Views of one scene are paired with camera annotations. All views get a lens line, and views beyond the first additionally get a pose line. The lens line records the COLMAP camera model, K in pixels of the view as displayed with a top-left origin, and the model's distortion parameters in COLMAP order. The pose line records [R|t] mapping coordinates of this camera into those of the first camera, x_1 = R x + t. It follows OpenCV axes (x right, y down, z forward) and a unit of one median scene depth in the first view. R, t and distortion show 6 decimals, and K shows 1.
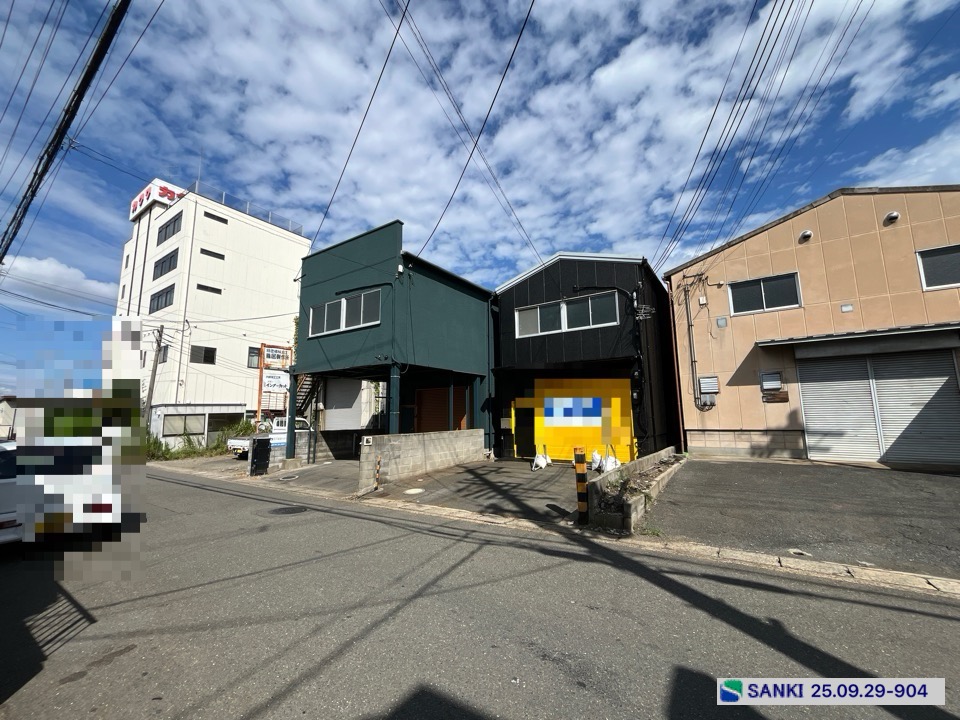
lens RADIAL K [[390.0, 0, 477.0], [0, 390.0, 360.4], [0, 0, 1]] dist [-0.002914, 0.000258]
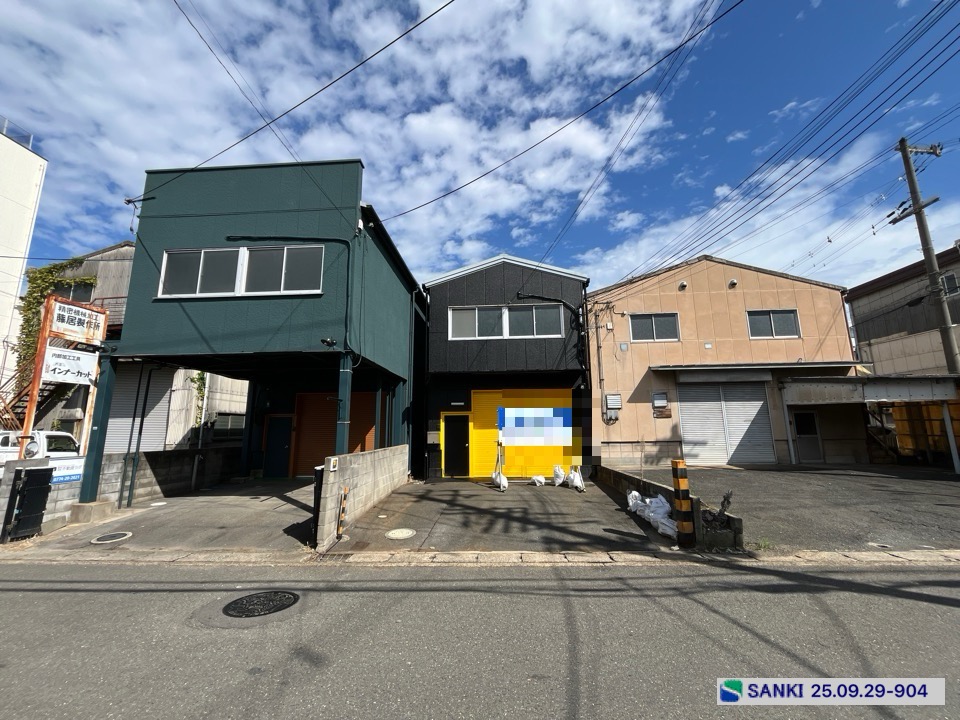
lens RADIAL K [[390.0, 0, 477.0], [0, 390.0, 360.4], [0, 0, 1]] dist [-0.002914, 0.000258]
pose [[0.860569, 0.092233, 0.500913, -0.318645], [-0.071762, 0.995613, -0.060035, 0.042287], [-0.504253, 0.015718, 0.863413, 0.237498]]
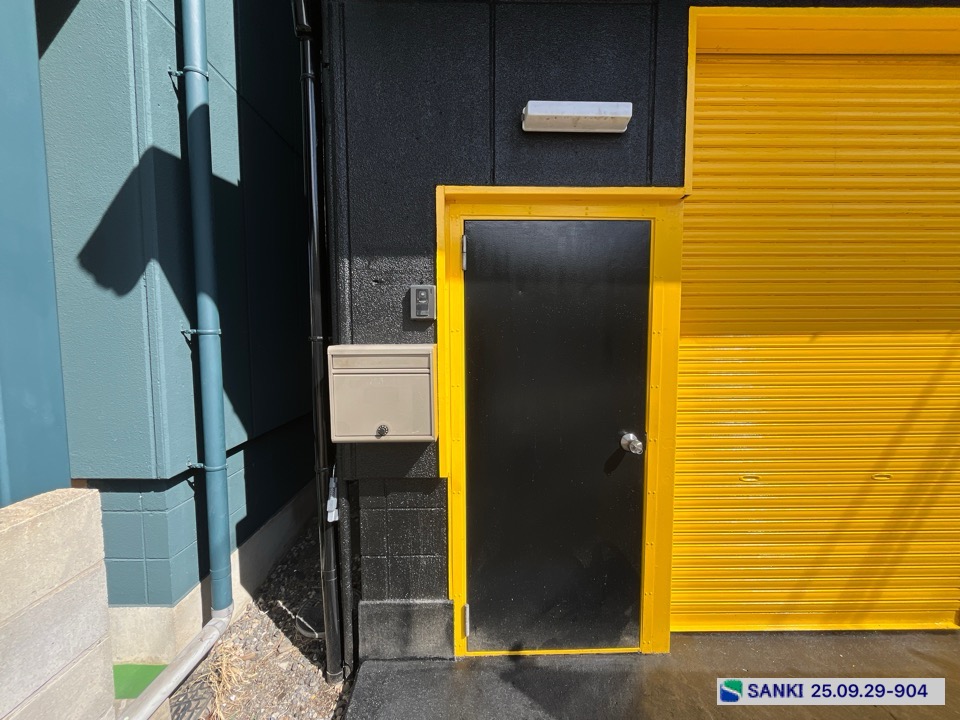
lens RADIAL K [[390.0, 0, 477.0], [0, 390.0, 360.4], [0, 0, 1]] dist [-0.002914, 0.000258]
pose [[0.820481, -0.034074, 0.570657, 0.040393], [-0.085954, 0.979522, 0.182070, 0.146905], [-0.565175, -0.198435, 0.800750, 1.005208]]
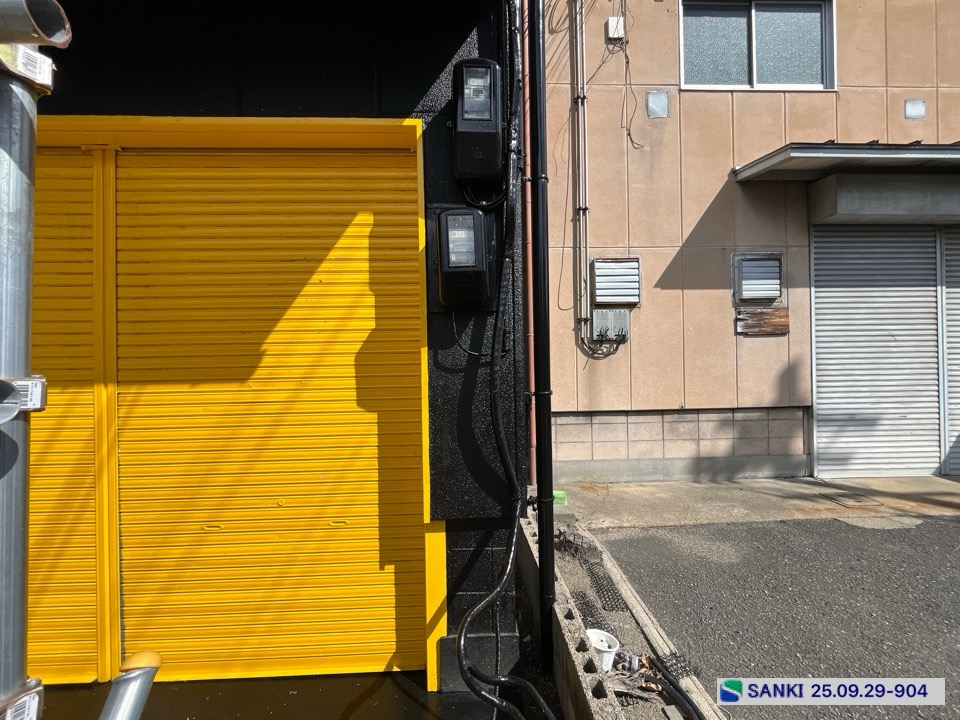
lens RADIAL K [[390.0, 0, 477.0], [0, 390.0, 360.4], [0, 0, 1]] dist [-0.002914, 0.000258]
pose [[0.803920, -0.000562, 0.594737, 0.301705], [-0.079398, 0.990947, 0.108261, 0.106286], [-0.589414, -0.134254, 0.796597, 0.808586]]
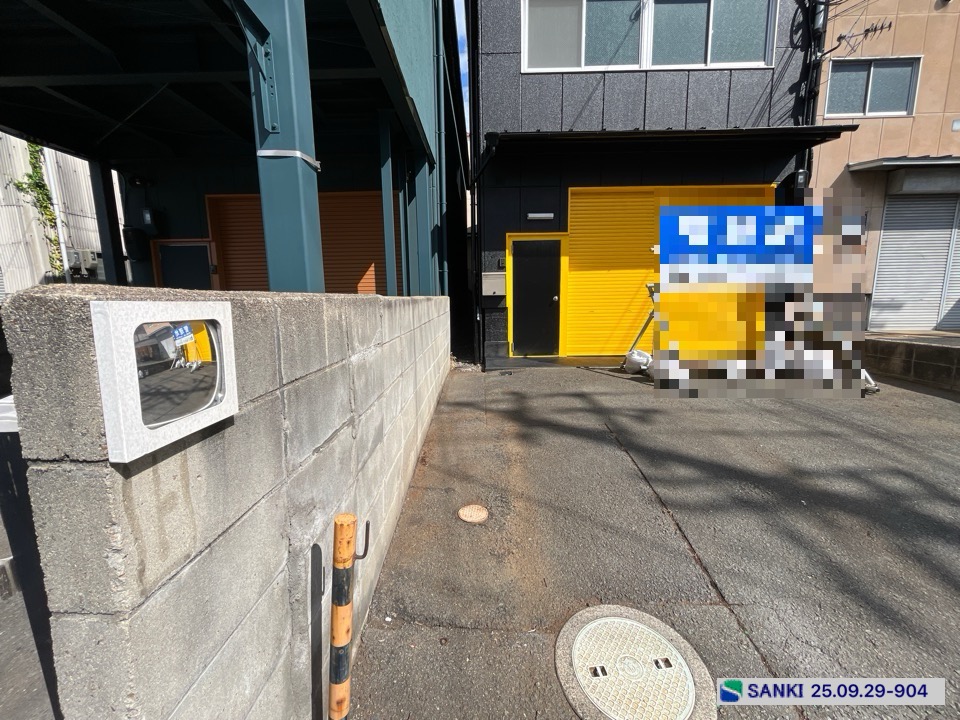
lens RADIAL K [[390.0, 0, 477.0], [0, 390.0, 360.4], [0, 0, 1]] dist [-0.002914, 0.000258]
pose [[0.833706, -0.087892, 0.545170, -0.209024], [-0.072871, 0.961107, 0.266388, 0.143124], [-0.547380, -0.261816, 0.794876, 0.710641]]
